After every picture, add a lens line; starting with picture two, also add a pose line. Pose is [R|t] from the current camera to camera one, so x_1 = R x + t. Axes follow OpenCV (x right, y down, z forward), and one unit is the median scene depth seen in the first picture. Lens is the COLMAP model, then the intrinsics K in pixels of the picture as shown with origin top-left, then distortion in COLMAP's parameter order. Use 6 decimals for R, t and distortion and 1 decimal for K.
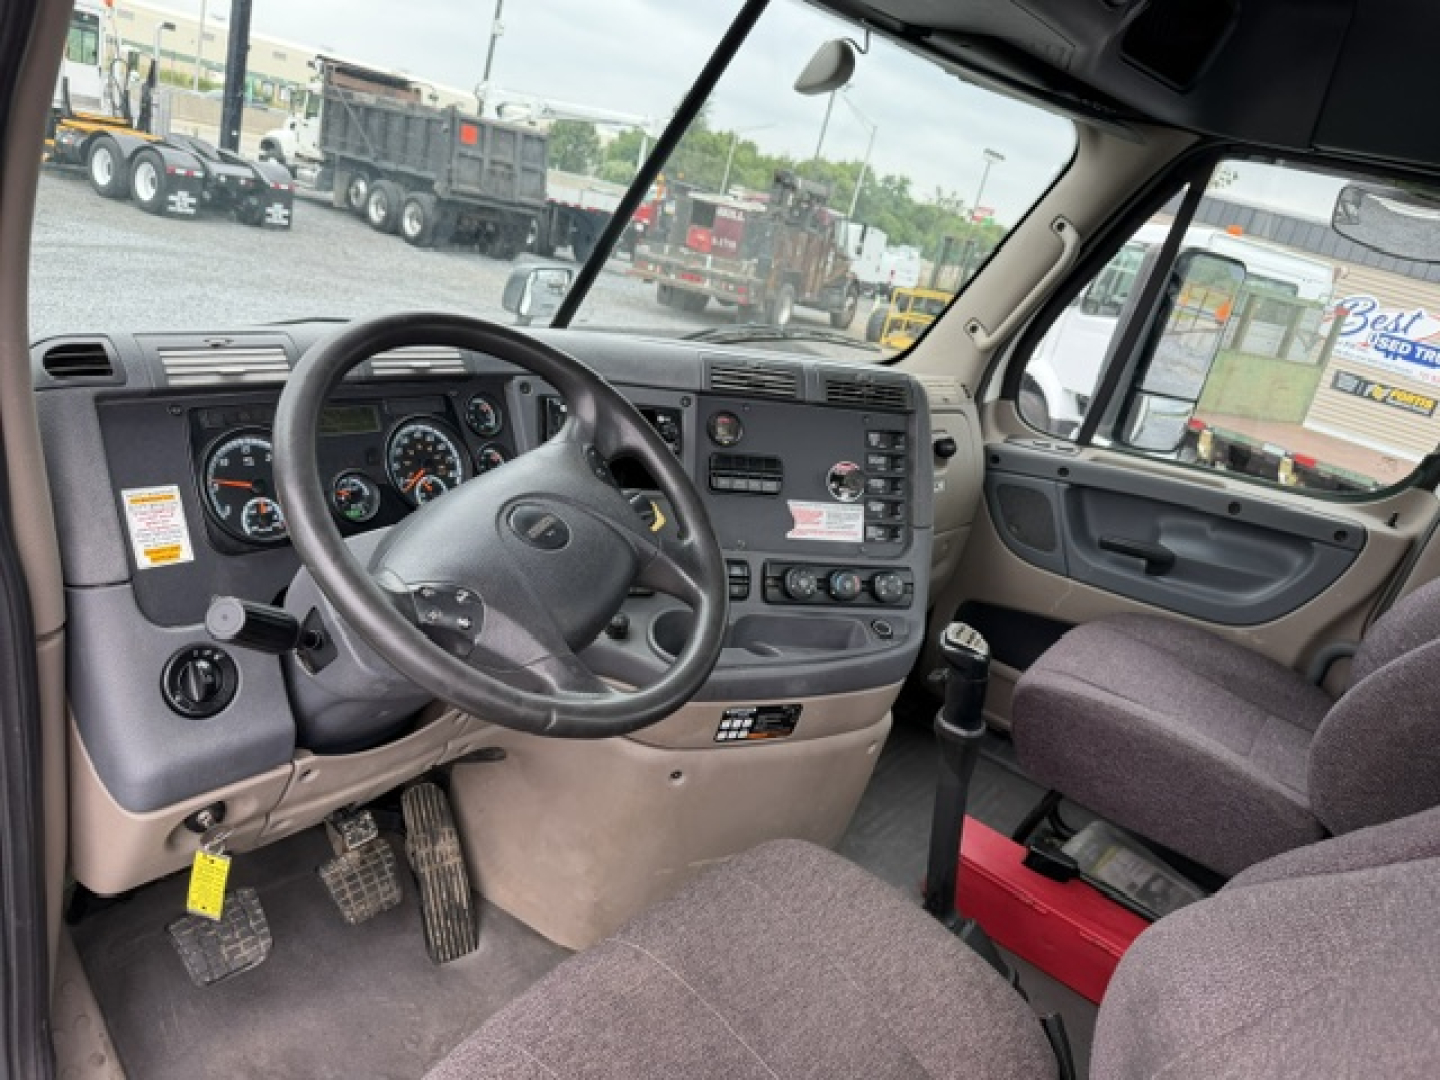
lens RADIAL K [[1044.0, 0, 714.5], [0, 1044.0, 547.0], [0, 0, 1]] dist [0.100325, -0.137147]
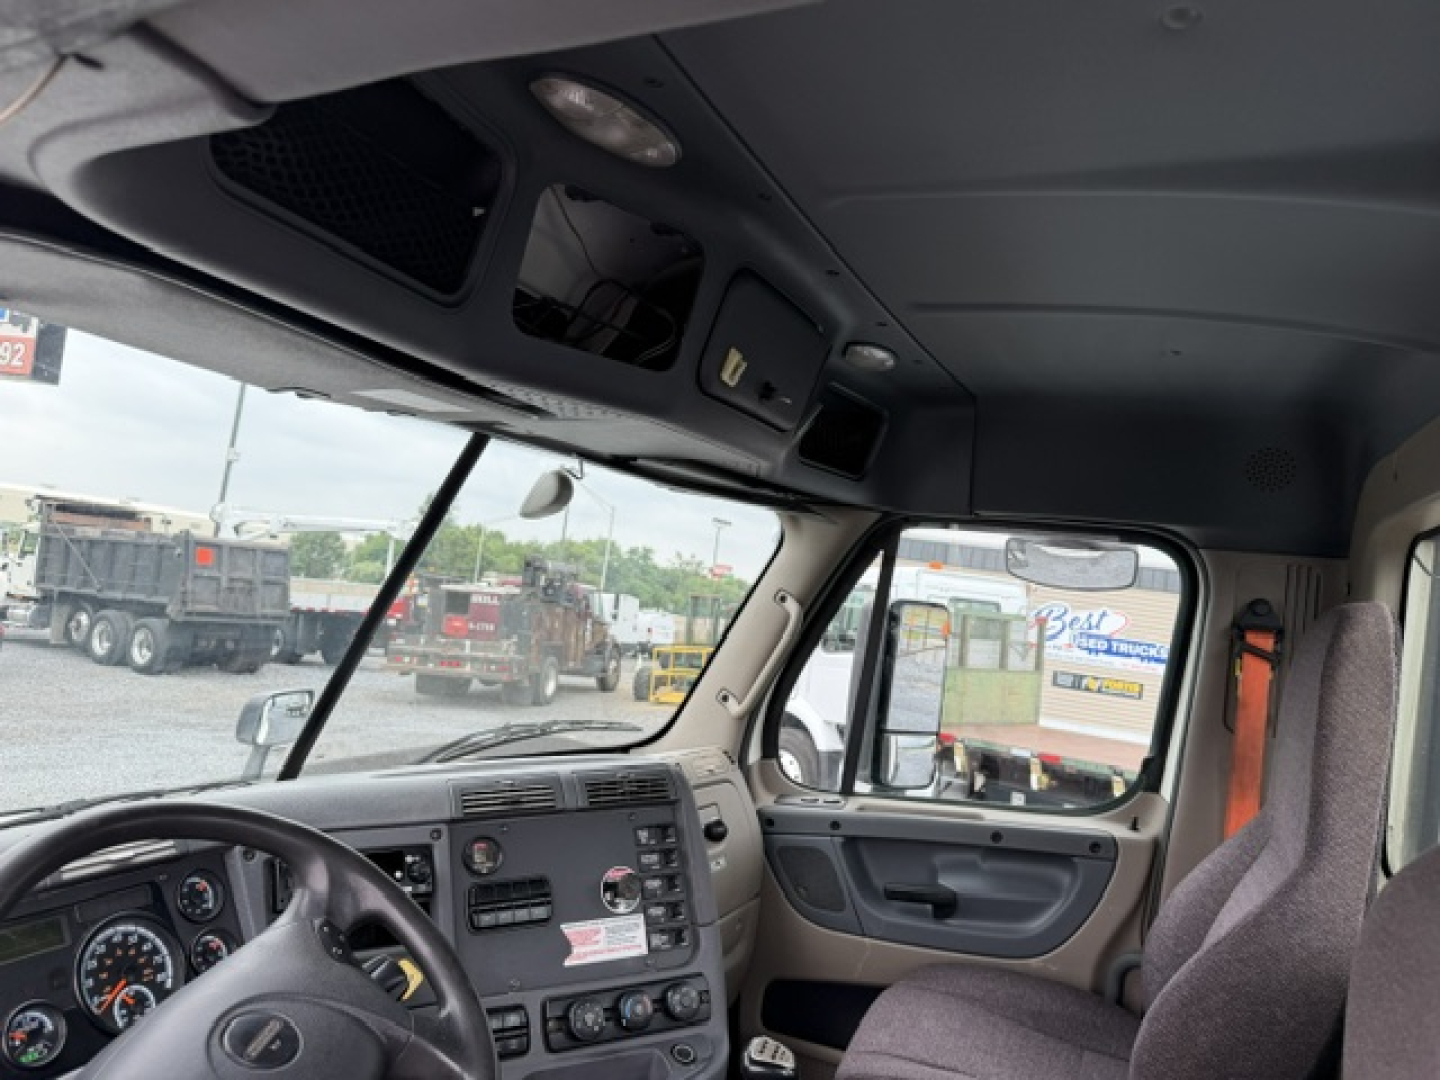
lens RADIAL K [[1044.0, 0, 714.5], [0, 1044.0, 547.0], [0, 0, 1]] dist [0.100325, -0.137147]
pose [[0.967602, -0.106375, 0.228978, 0.004862], [0.176421, 0.933633, -0.311776, -0.008503], [-0.180617, 0.342072, 0.922152, -0.000546]]
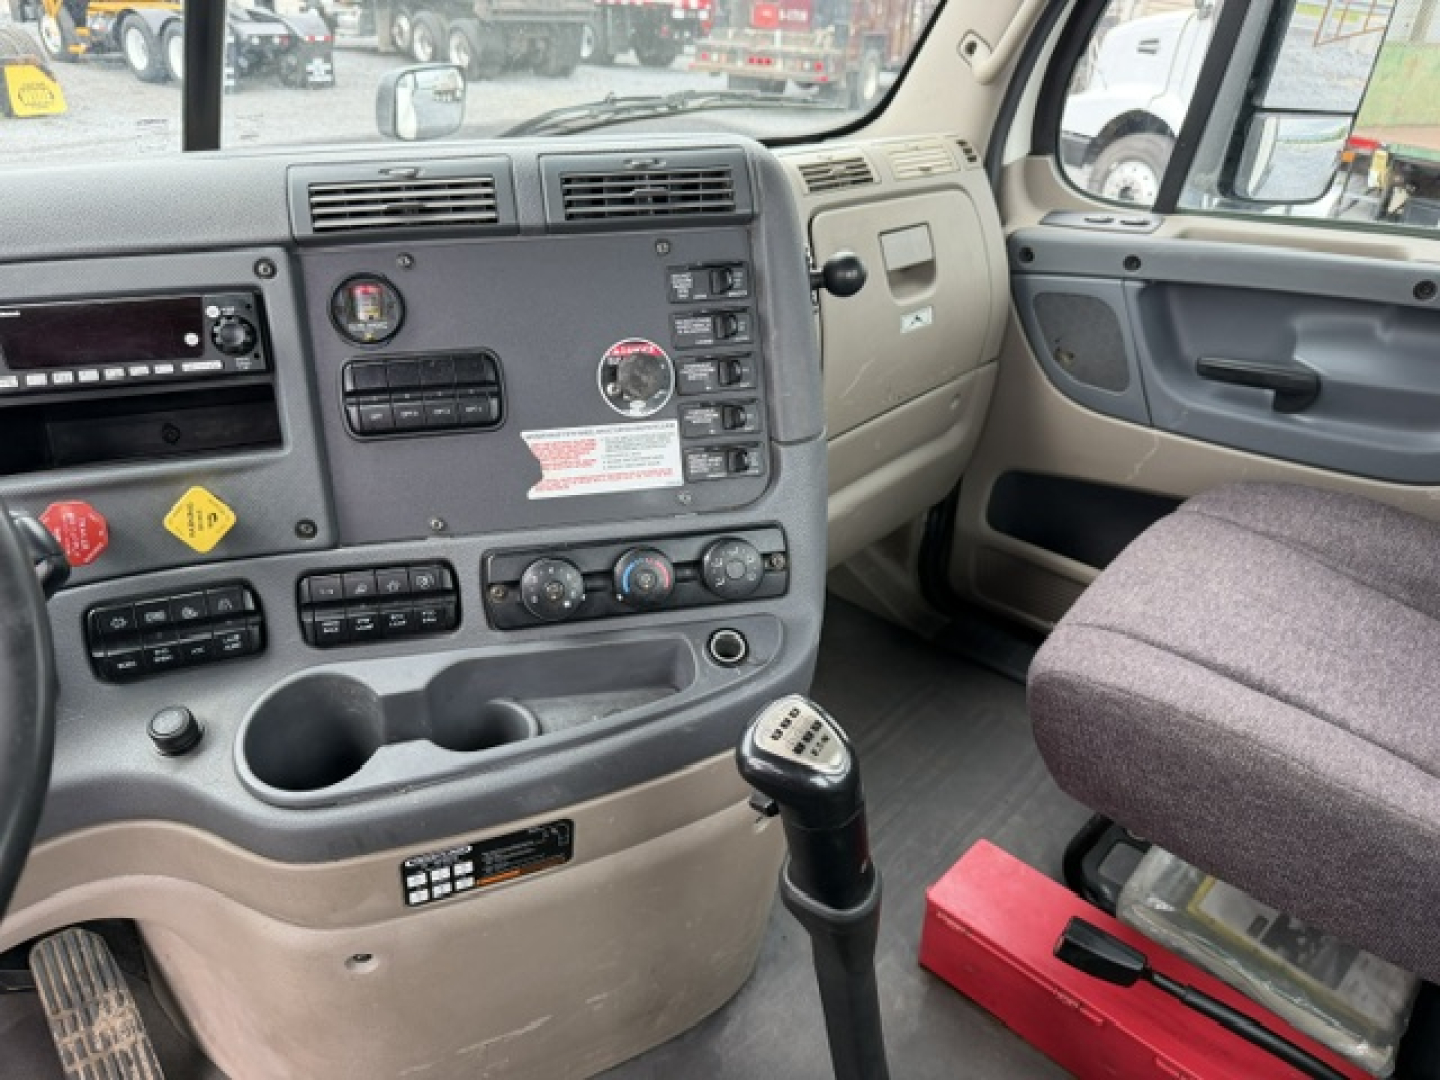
lens RADIAL K [[1030.1, 0, 720.0], [0, 1030.1, 540.0], [0, 0, 1]] dist [0.000870, 0.002785]
pose [[0.982995, -0.104662, -0.150885, 0.051657], [0.129510, 0.977654, 0.165588, -0.013493], [0.130182, -0.182313, 0.974584, 0.106190]]
